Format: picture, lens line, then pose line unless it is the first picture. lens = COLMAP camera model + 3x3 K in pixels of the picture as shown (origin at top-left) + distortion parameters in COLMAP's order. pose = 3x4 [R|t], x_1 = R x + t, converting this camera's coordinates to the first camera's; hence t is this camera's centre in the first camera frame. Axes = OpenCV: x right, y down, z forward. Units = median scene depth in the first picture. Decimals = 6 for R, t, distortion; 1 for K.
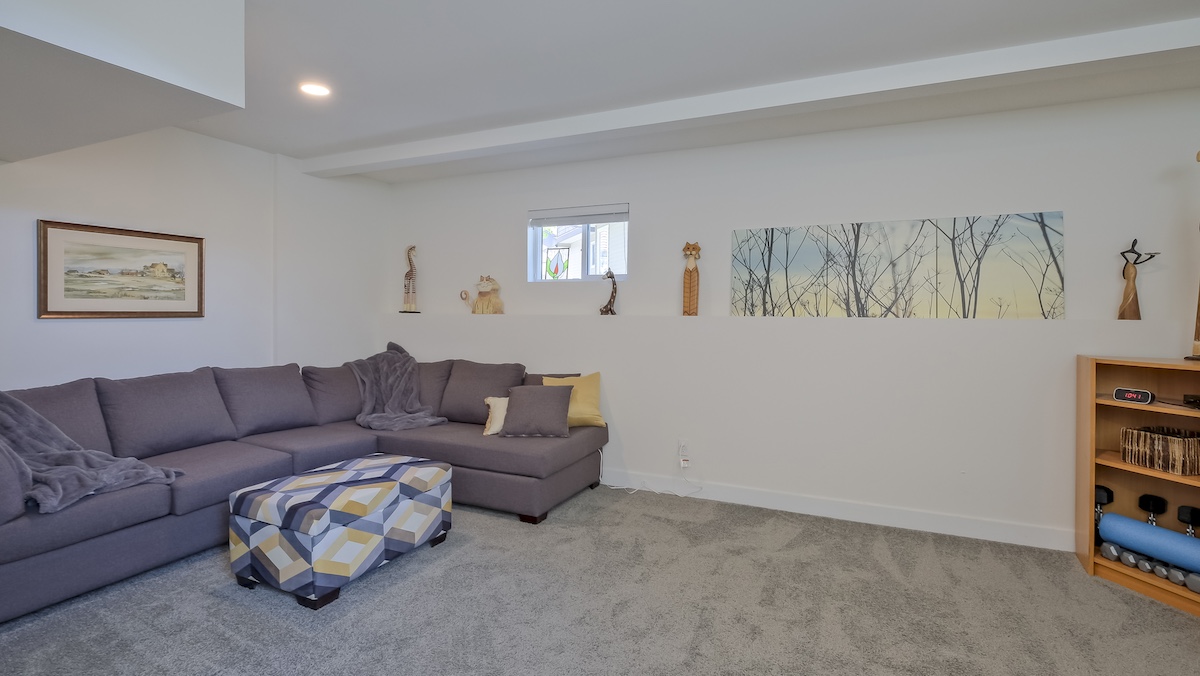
lens RADIAL K [[550.7, 0, 597.3], [0, 550.7, 325.6], [0, 0, 1]] dist [-0.005515, 0.000715]
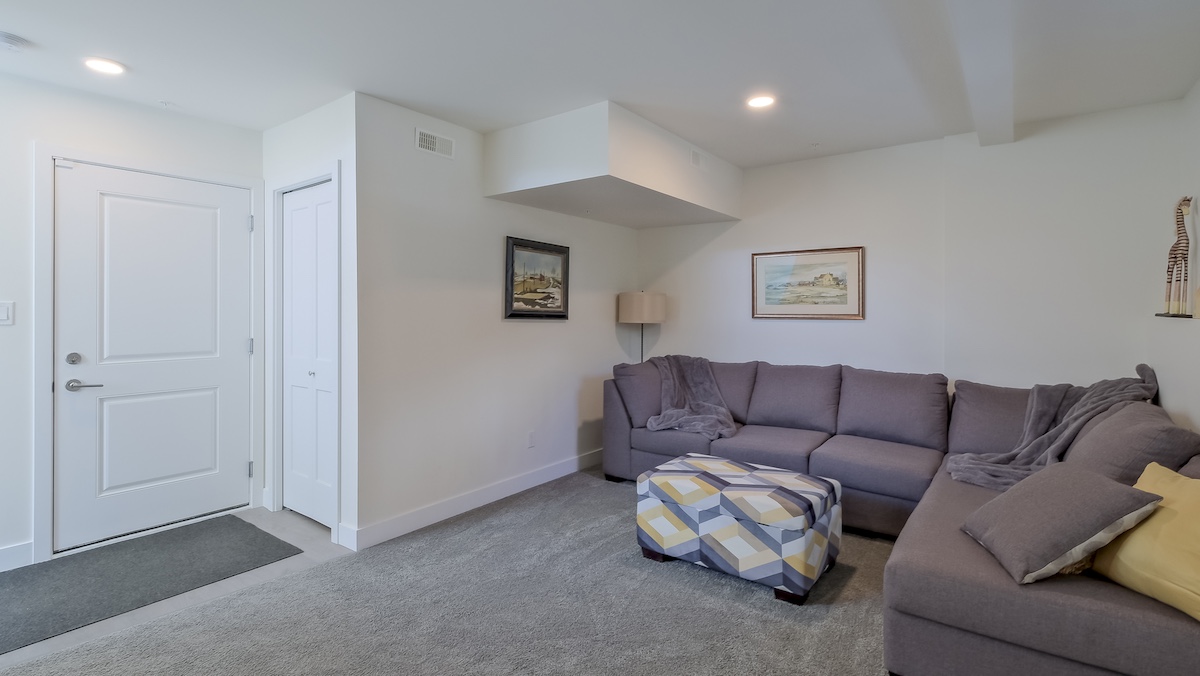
lens RADIAL K [[550.7, 0, 583.3], [0, 550.7, 314.0], [0, 0, 1]] dist [-0.005515, 0.000715]
pose [[-0.204427, -0.002175, -0.978879, 0.484257], [-0.025511, 0.999670, 0.003106, -0.016904], [0.978549, 0.025607, -0.204415, 0.742819]]
